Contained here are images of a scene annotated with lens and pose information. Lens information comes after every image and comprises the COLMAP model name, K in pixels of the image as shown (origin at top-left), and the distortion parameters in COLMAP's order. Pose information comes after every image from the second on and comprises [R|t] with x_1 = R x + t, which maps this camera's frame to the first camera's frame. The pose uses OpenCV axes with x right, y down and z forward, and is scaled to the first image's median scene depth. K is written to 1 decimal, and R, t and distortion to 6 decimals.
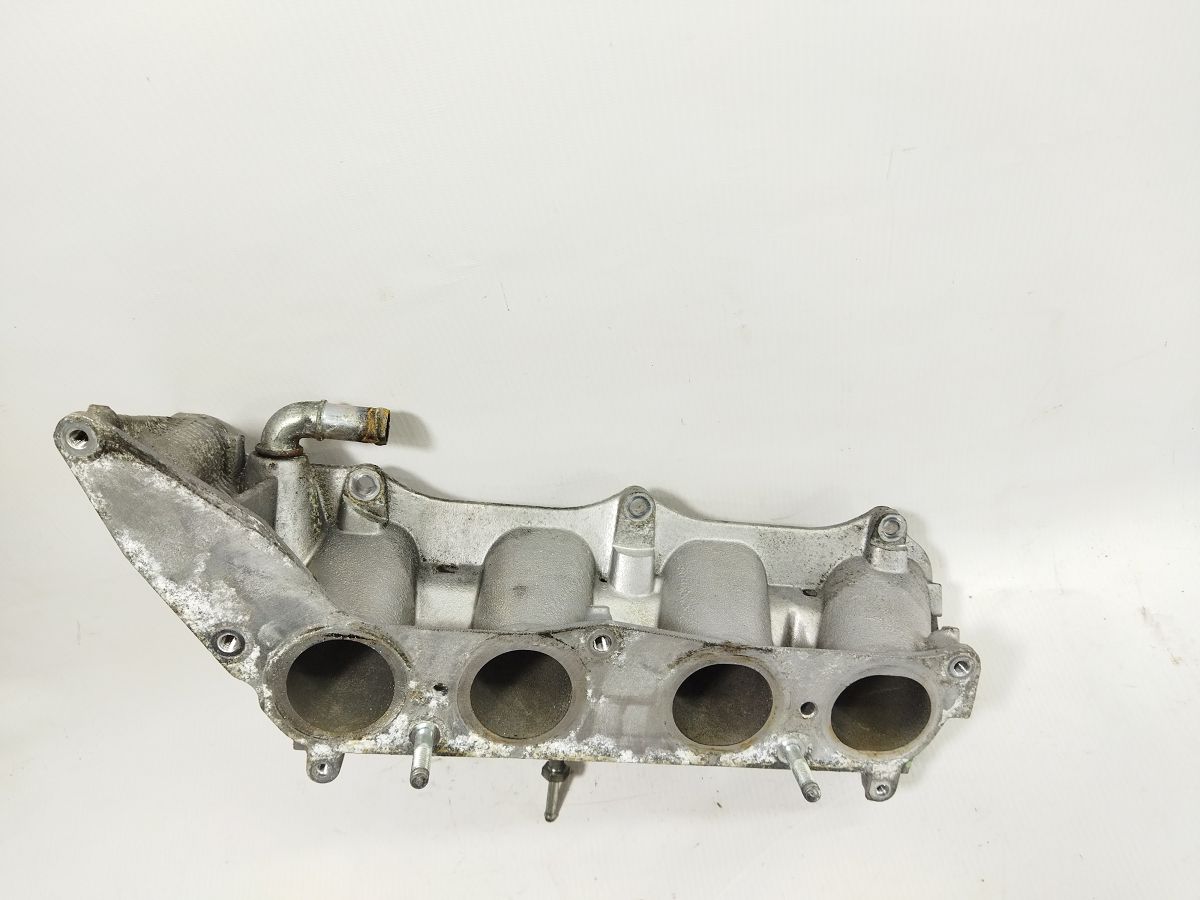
lens RADIAL K [[952.0, 0, 598.2], [0, 952.0, 449.5], [0, 0, 1]] dist [0.010572, -0.015734]
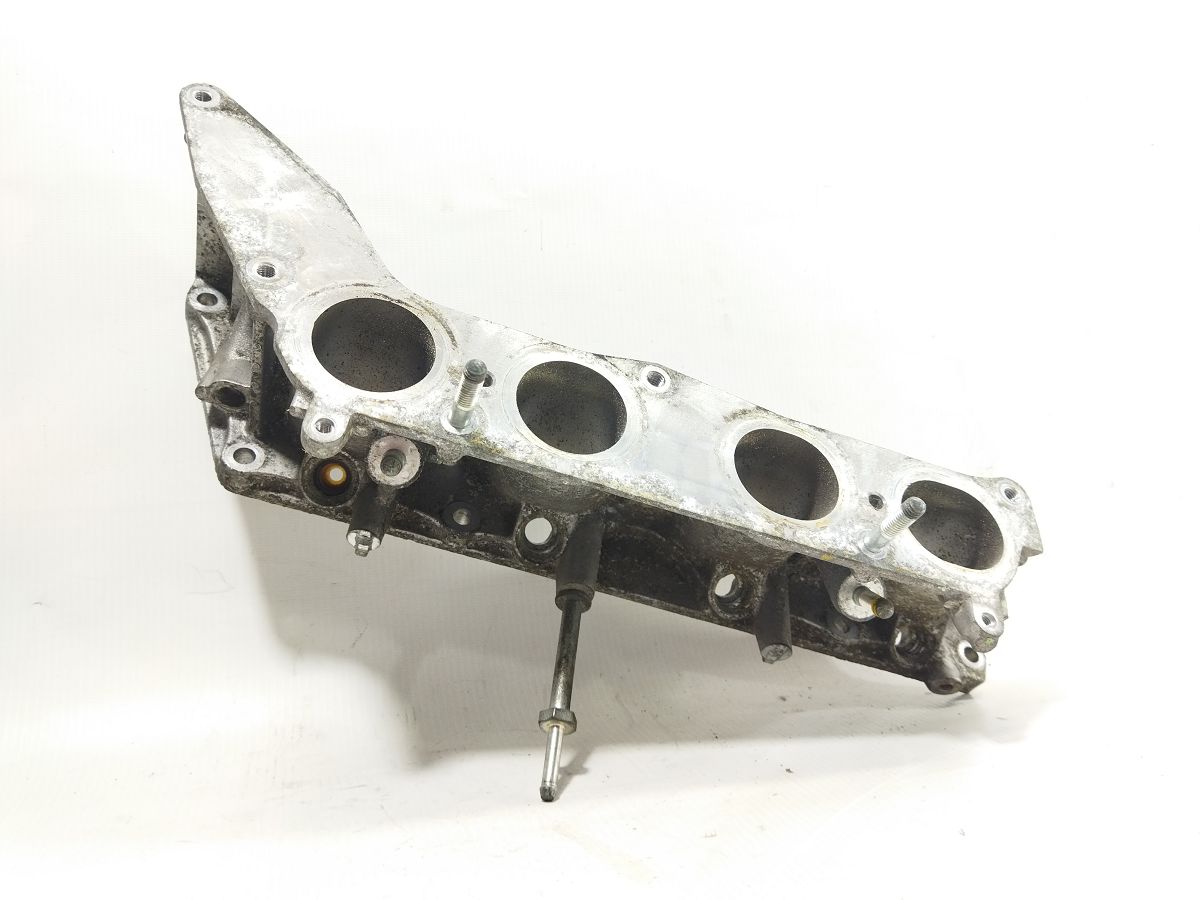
lens RADIAL K [[952.0, 0, 602.0], [0, 952.0, 454.3], [0, 0, 1]] dist [0.010572, -0.015734]
pose [[0.976601, 0.124748, 0.175180, -0.199389], [0.073905, 0.570287, -0.818115, 0.989918], [-0.201961, 0.811918, 0.547723, 0.543659]]
